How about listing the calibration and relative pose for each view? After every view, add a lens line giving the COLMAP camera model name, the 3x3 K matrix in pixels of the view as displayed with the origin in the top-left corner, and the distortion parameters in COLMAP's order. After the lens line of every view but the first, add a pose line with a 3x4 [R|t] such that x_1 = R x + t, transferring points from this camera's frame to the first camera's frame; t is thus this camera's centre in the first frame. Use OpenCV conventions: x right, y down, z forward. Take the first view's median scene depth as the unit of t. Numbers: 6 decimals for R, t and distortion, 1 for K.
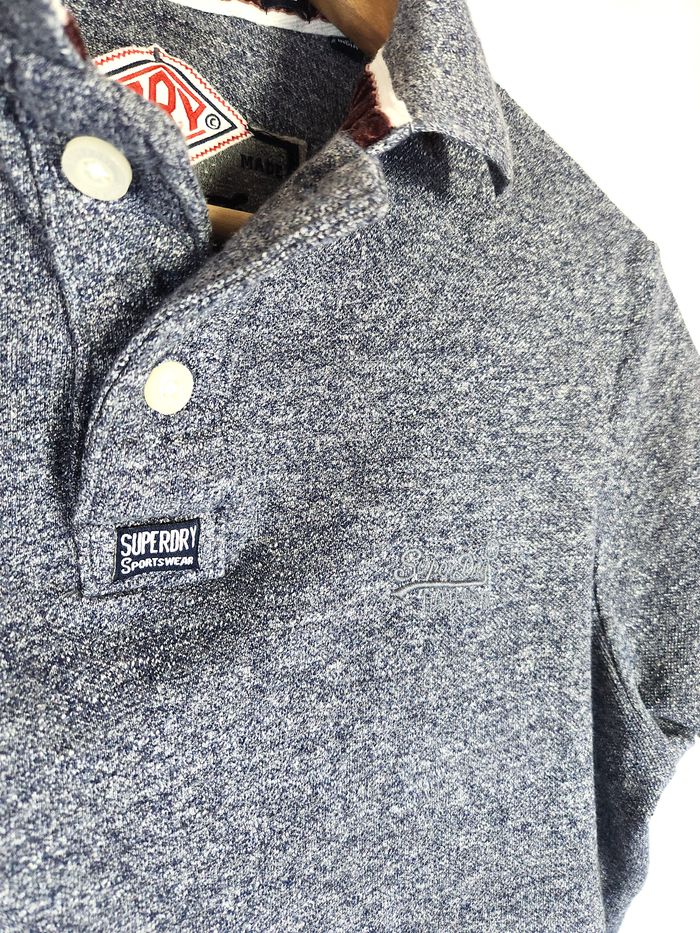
lens RADIAL K [[626.5, 0, 342.3], [0, 626.5, 456.7], [0, 0, 1]] dist [0.037276, -0.050450]
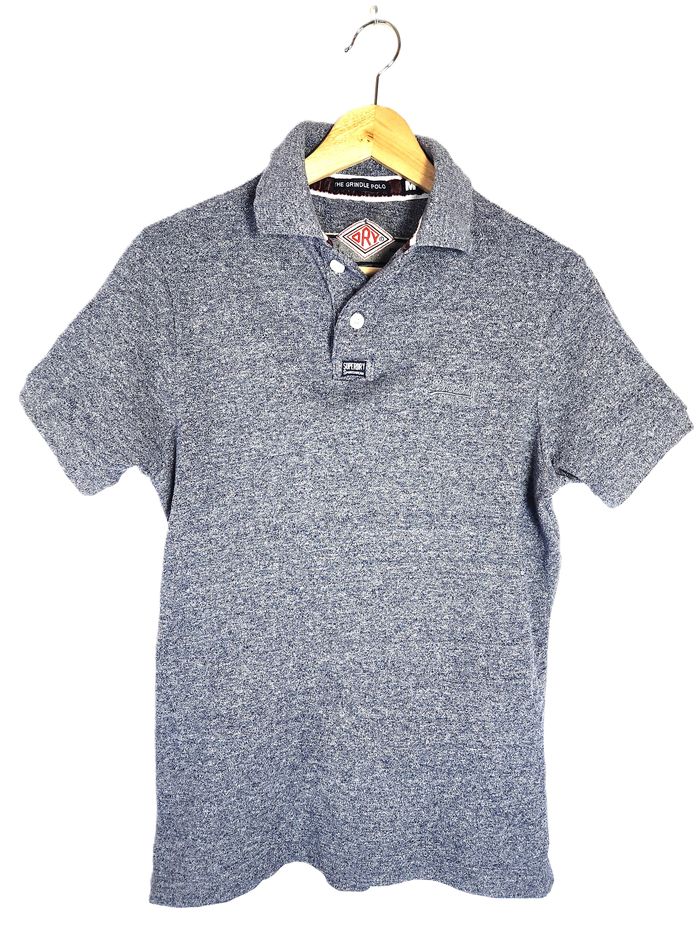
lens RADIAL K [[626.5, 0, 352.8], [0, 626.5, 467.0], [0, 0, 1]] dist [0.037276, -0.050450]
pose [[0.852438, 0.095742, -0.513987, 1.390252], [-0.072020, 0.995221, 0.065940, 0.414093], [0.517844, -0.019193, 0.855260, -1.791972]]
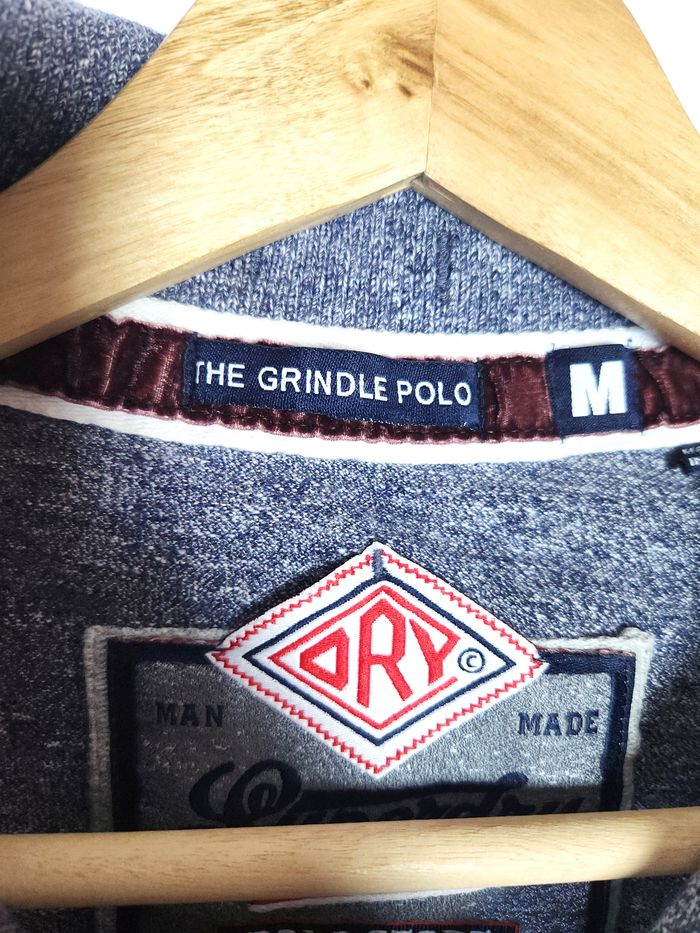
lens RADIAL K [[626.5, 0, 349.4], [0, 626.5, 468.5], [0, 0, 1]] dist [0.037276, -0.050450]
pose [[0.880911, 0.078868, -0.466664, -0.051534], [-0.040750, 0.994995, 0.091235, -0.724559], [0.471524, -0.061353, 0.879716, 0.453352]]
